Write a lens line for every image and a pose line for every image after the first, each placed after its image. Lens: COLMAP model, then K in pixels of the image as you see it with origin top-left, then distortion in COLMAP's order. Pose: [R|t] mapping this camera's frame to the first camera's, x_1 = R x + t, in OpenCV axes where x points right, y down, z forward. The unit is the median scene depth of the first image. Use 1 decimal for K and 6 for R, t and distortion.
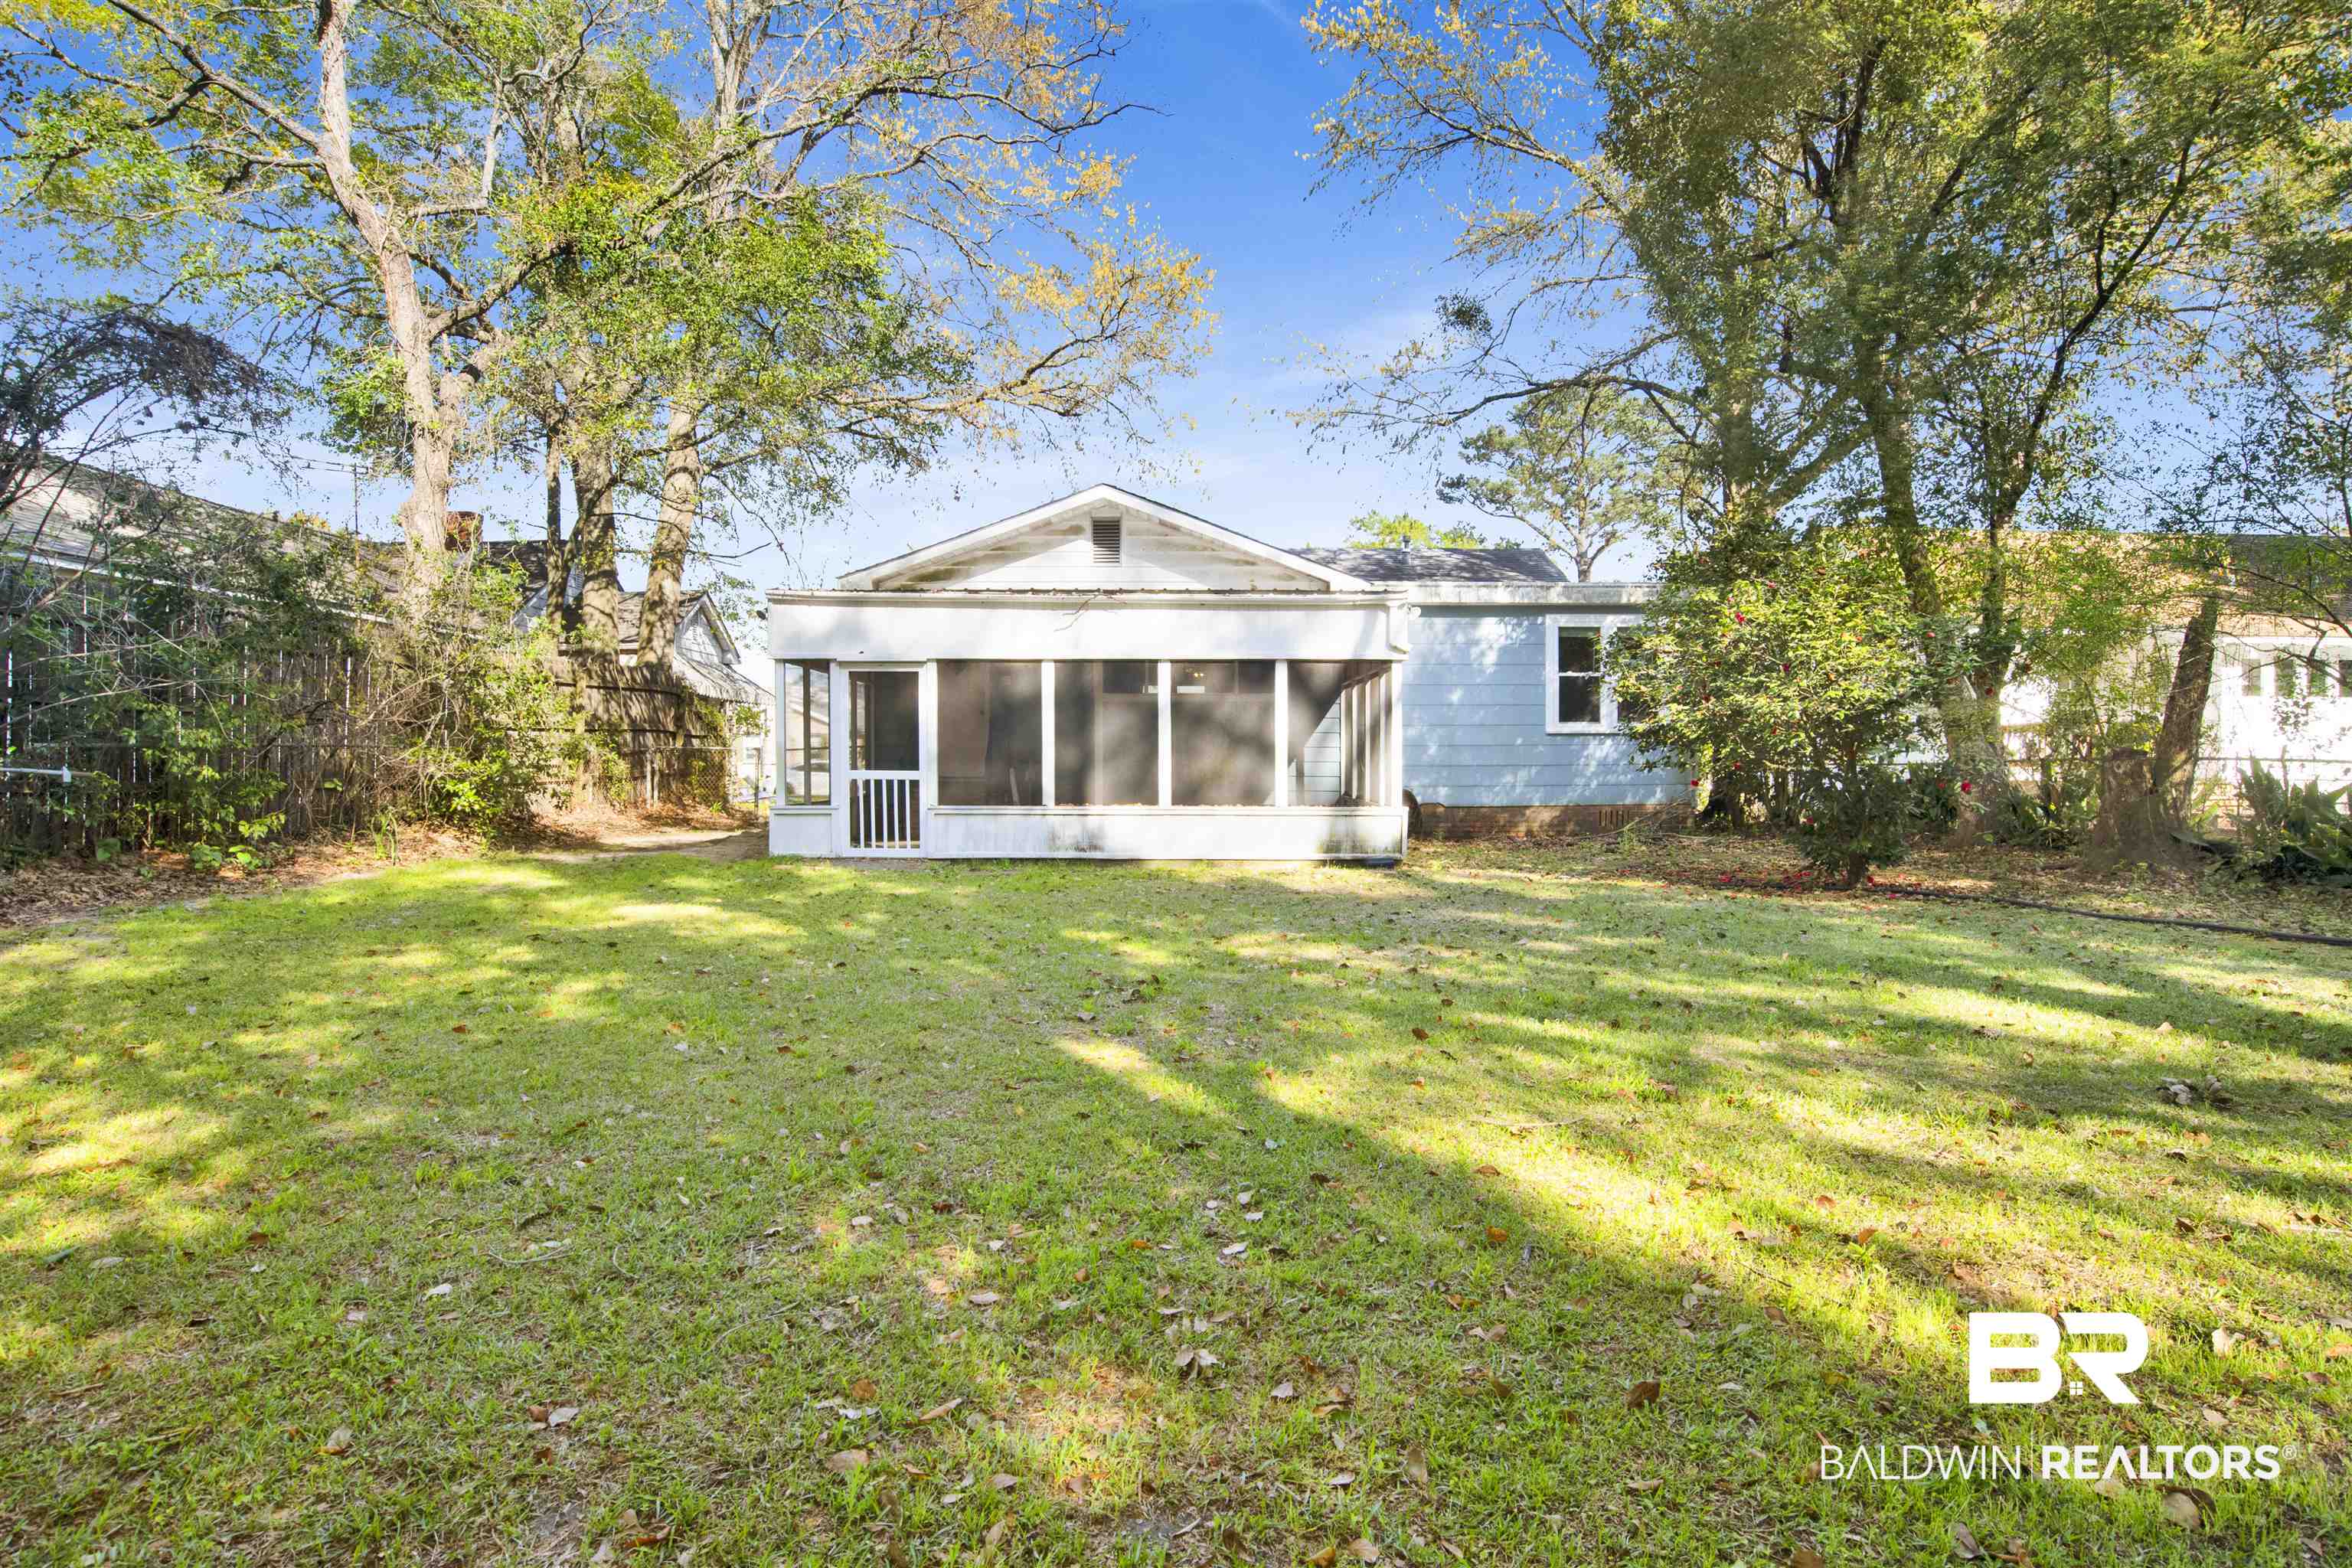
lens RADIAL K [[1266.0, 0, 1176.9], [0, 1266.0, 781.9], [0, 0, 1]] dist [-0.025807, 0.002190]
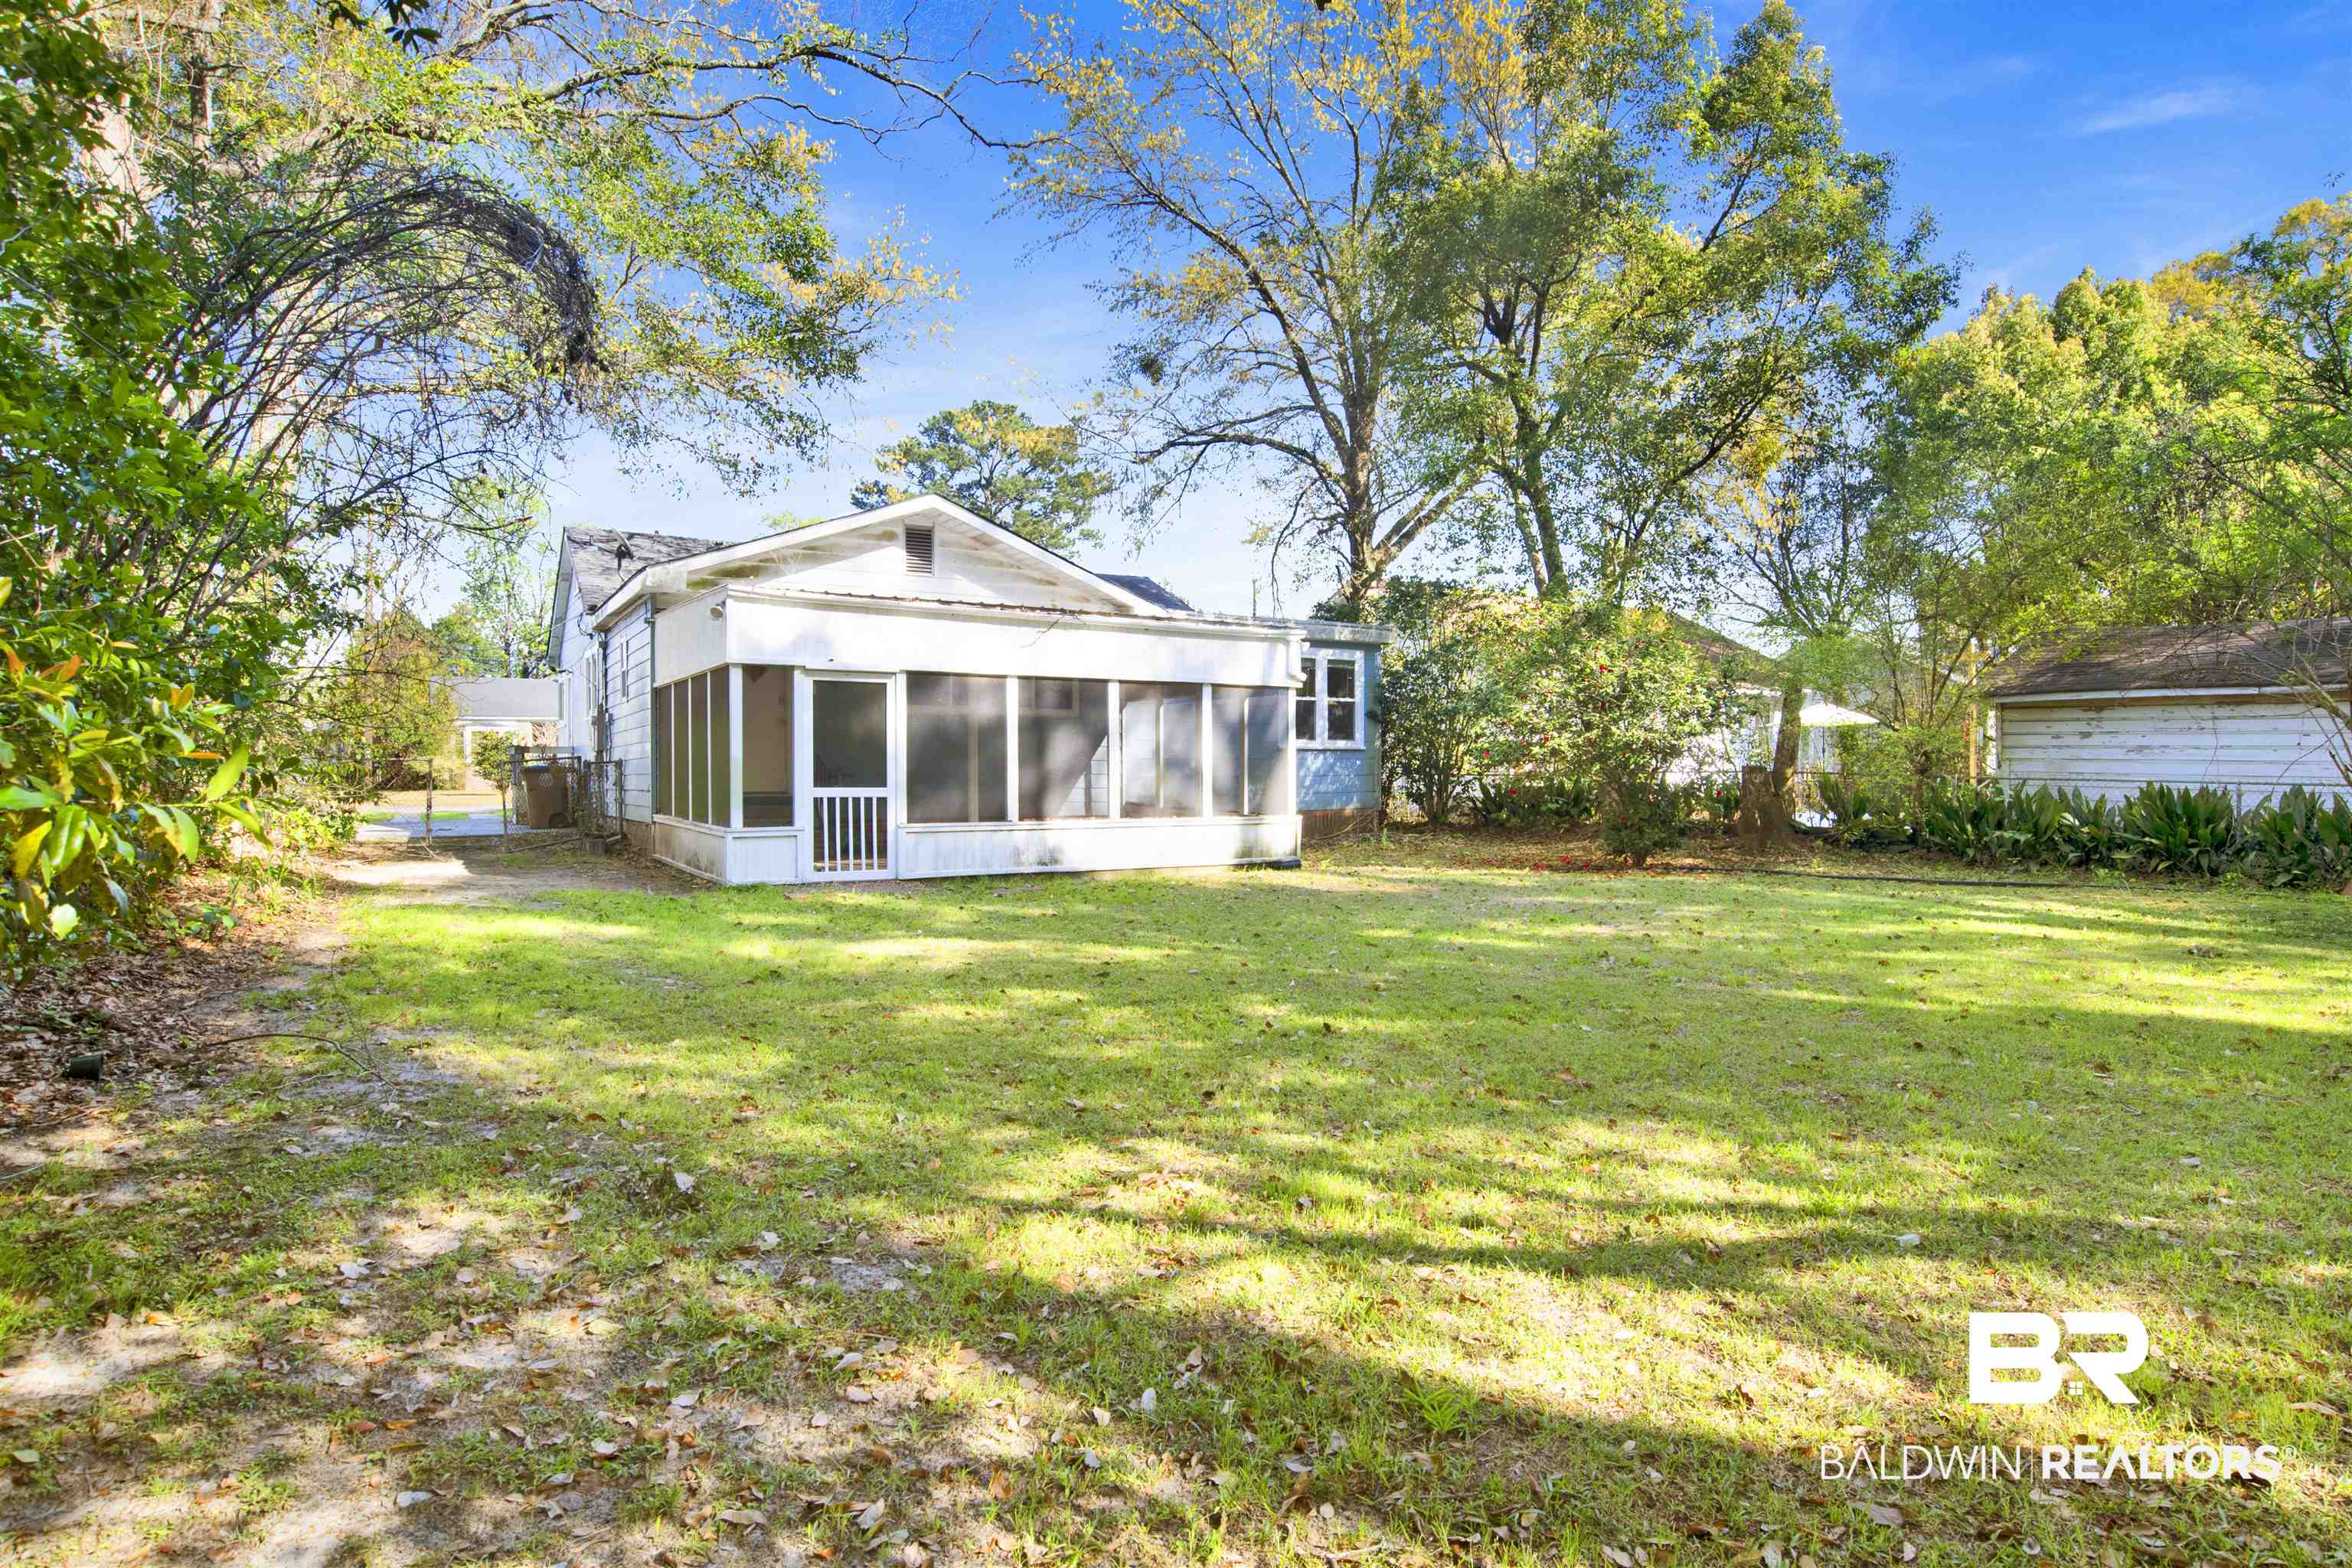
lens RADIAL K [[1266.0, 0, 1178.2], [0, 1266.0, 782.2], [0, 0, 1]] dist [-0.025807, 0.002190]
pose [[0.868831, -0.005816, 0.495075, -0.484087], [0.007025, 0.999975, -0.000580, -0.010574], [-0.495059, 0.003982, 0.868850, 0.061852]]
